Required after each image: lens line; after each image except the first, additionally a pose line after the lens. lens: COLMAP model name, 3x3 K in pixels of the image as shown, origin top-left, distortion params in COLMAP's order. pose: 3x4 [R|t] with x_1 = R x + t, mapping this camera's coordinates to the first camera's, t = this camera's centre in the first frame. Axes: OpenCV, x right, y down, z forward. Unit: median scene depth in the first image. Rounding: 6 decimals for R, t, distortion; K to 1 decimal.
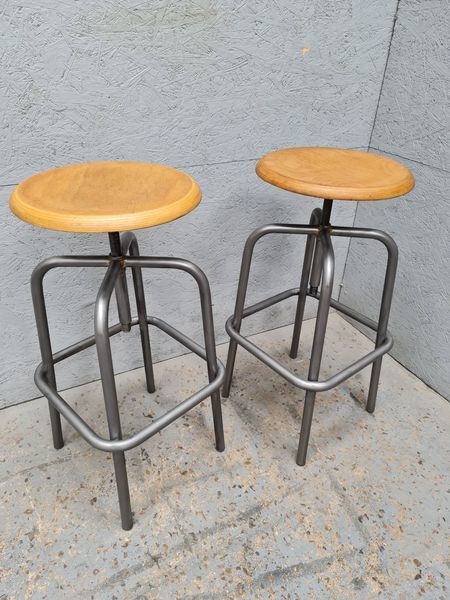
lens RADIAL K [[440.0, 0, 221.5], [0, 440.0, 302.6], [0, 0, 1]] dist [0.087818, -0.085694]
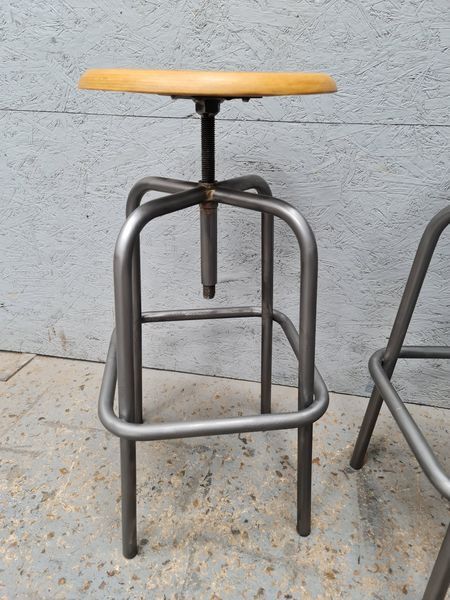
lens RADIAL K [[440.0, 0, 225.1], [0, 440.0, 296.4], [0, 0, 1]] dist [0.087818, -0.085694]
pose [[0.792679, 0.258290, -0.552220, 0.200833], [-0.329323, 0.943698, -0.031328, 0.069319], [0.513037, 0.206691, 0.833110, 0.356465]]
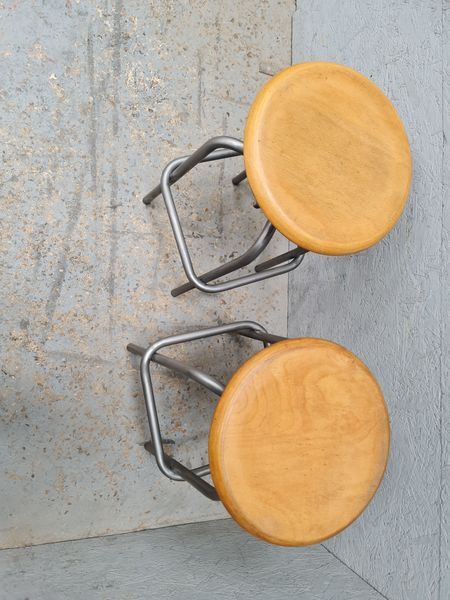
lens RADIAL K [[440.0, 0, 222.2], [0, 440.0, 303.0], [0, 0, 1]] dist [0.087818, -0.085694]
pose [[-0.433119, 0.872152, -0.227506, 0.254083], [-0.745451, -0.204727, 0.634342, -0.559627], [0.506666, 0.444340, 0.738818, 0.242375]]
